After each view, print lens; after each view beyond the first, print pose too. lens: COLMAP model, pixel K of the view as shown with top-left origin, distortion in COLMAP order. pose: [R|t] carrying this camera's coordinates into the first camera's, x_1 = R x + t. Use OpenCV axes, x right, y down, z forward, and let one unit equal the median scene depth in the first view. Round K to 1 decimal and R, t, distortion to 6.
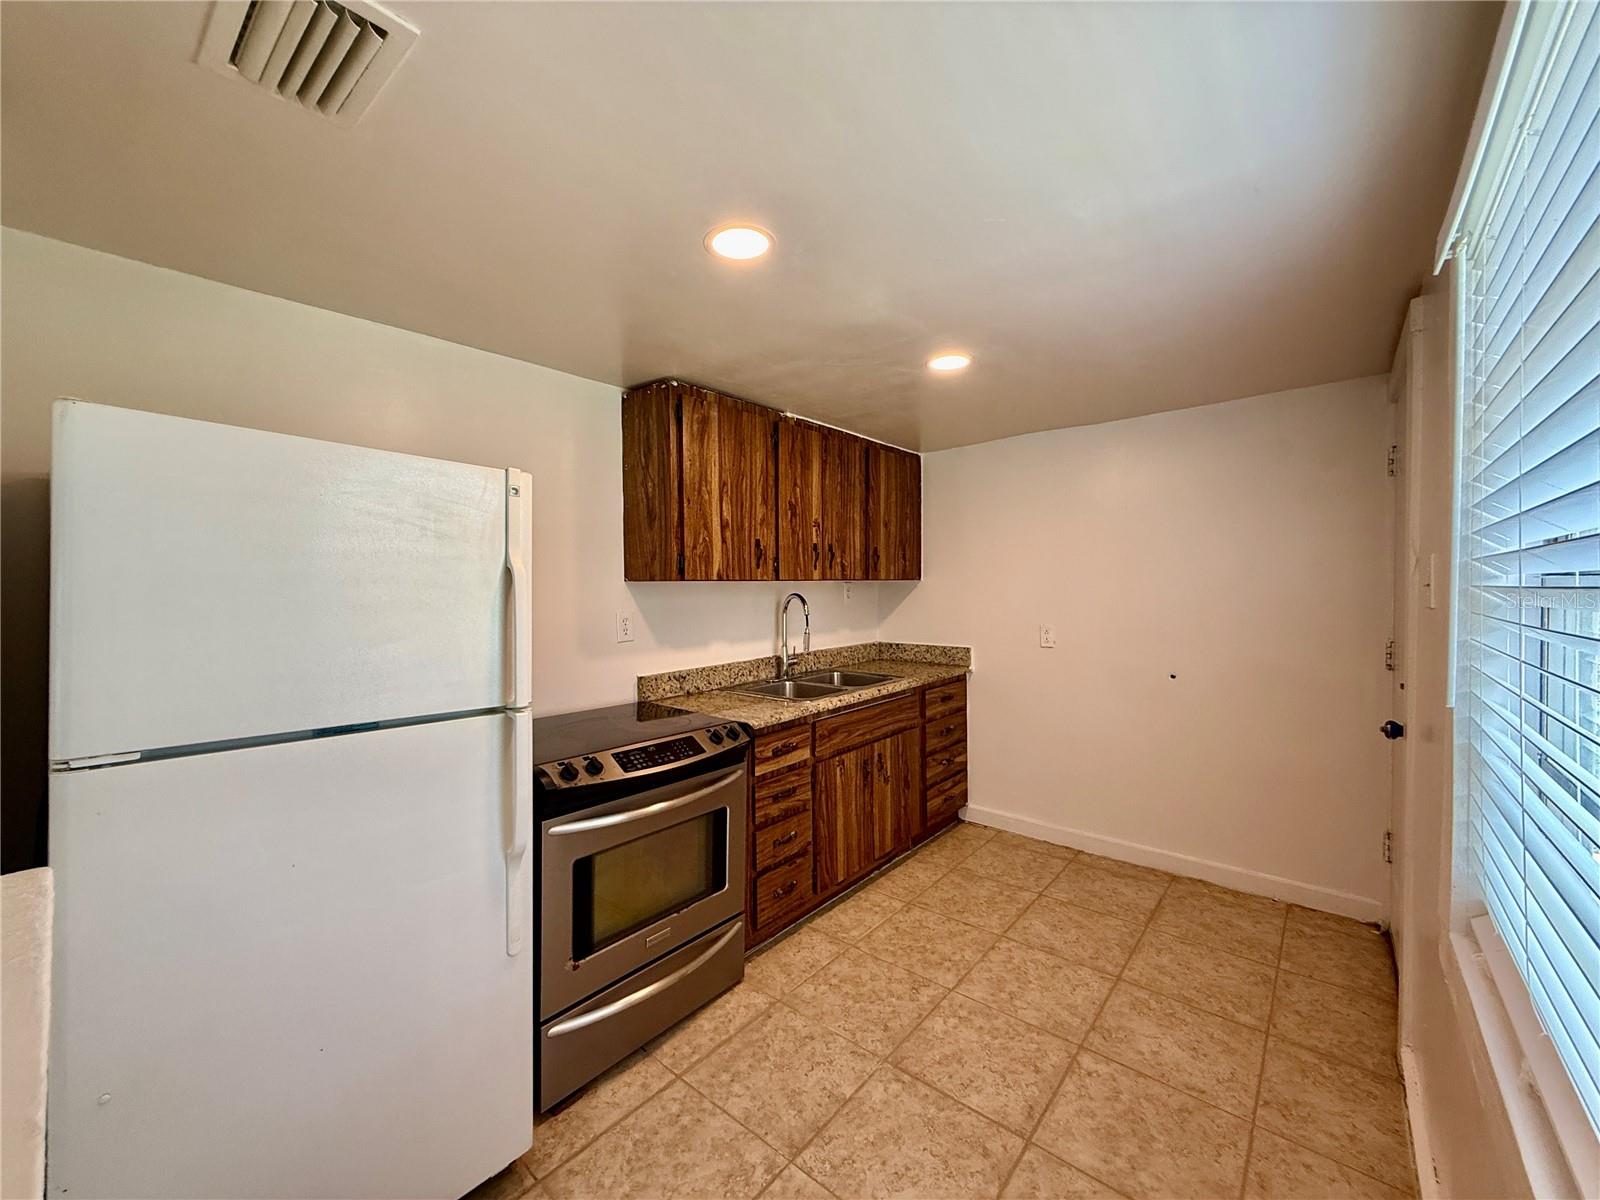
lens RADIAL K [[639.3, 0, 799.0], [0, 639.3, 591.9], [0, 0, 1]] dist [0.000604, 0.000747]
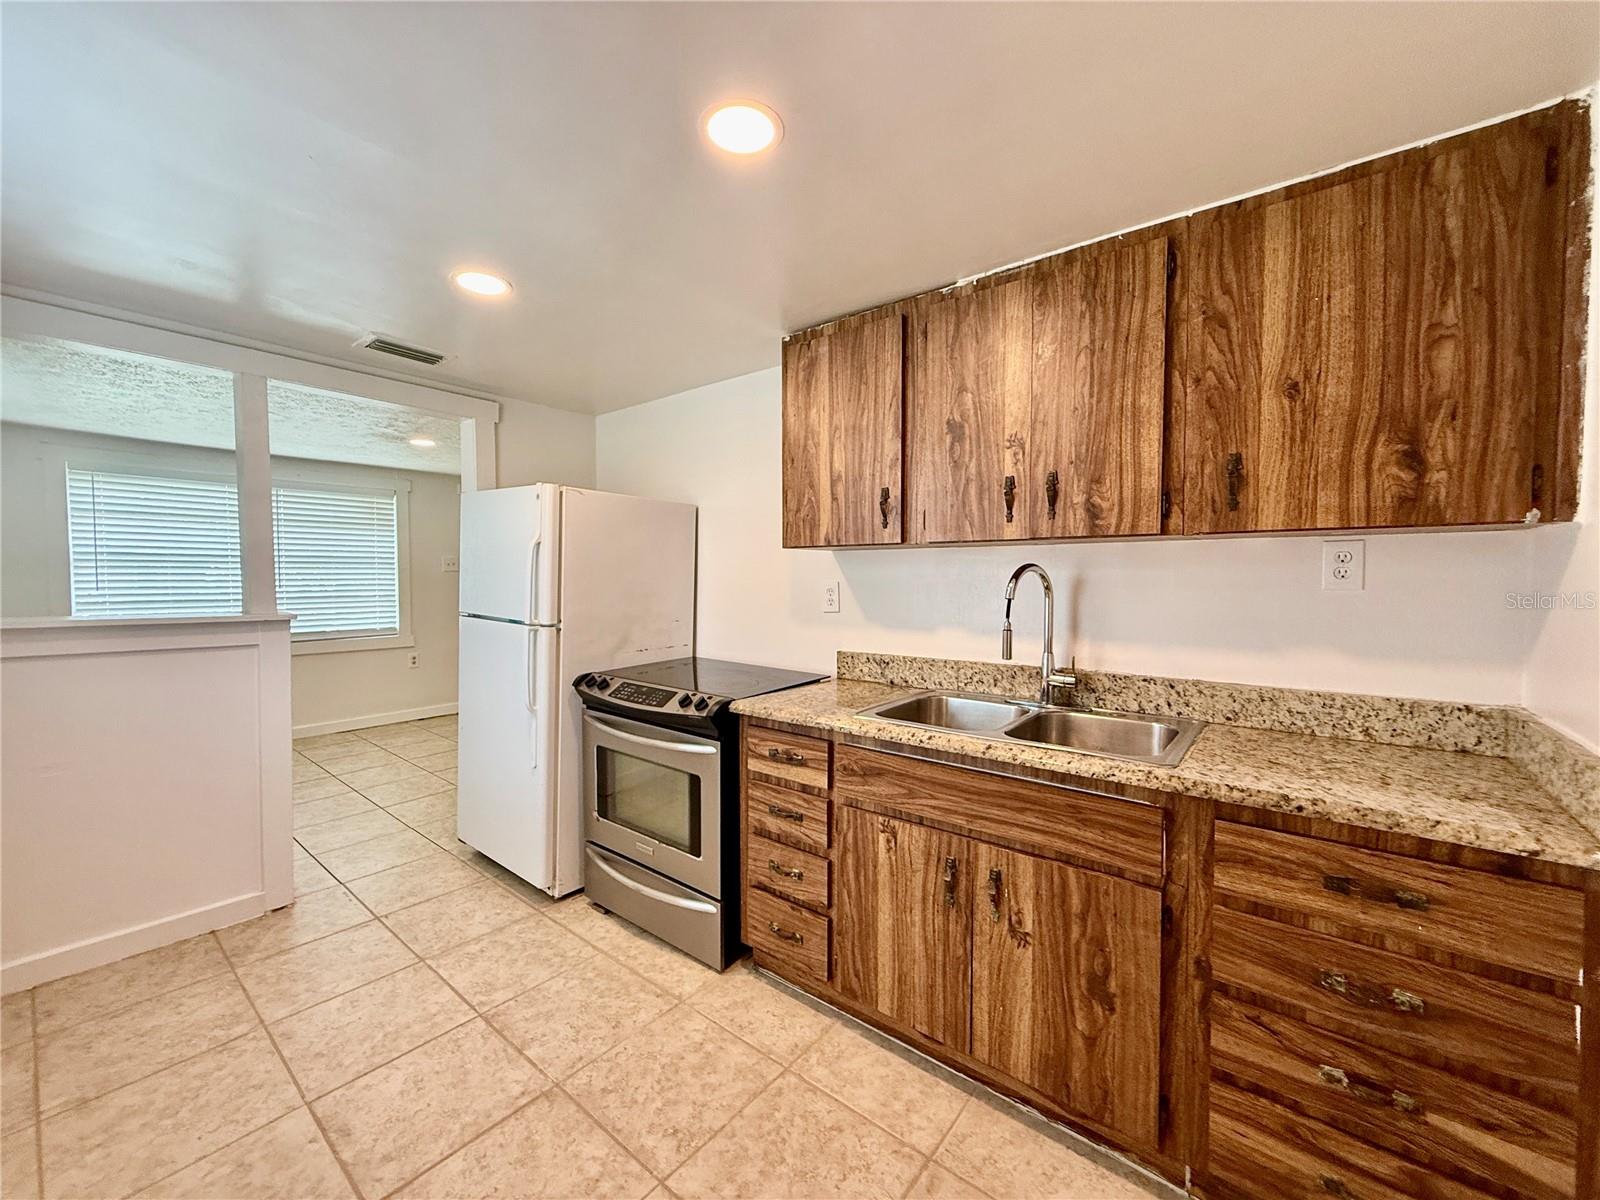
lens RADIAL K [[639.3, 0, 792.2], [0, 639.3, 594.3], [0, 0, 1]] dist [0.000604, 0.000747]
pose [[0.017211, 0.036476, -0.999186, 0.673551], [-0.015530, 0.999224, 0.036210, 0.014620], [0.999731, 0.014895, 0.017764, 0.878939]]
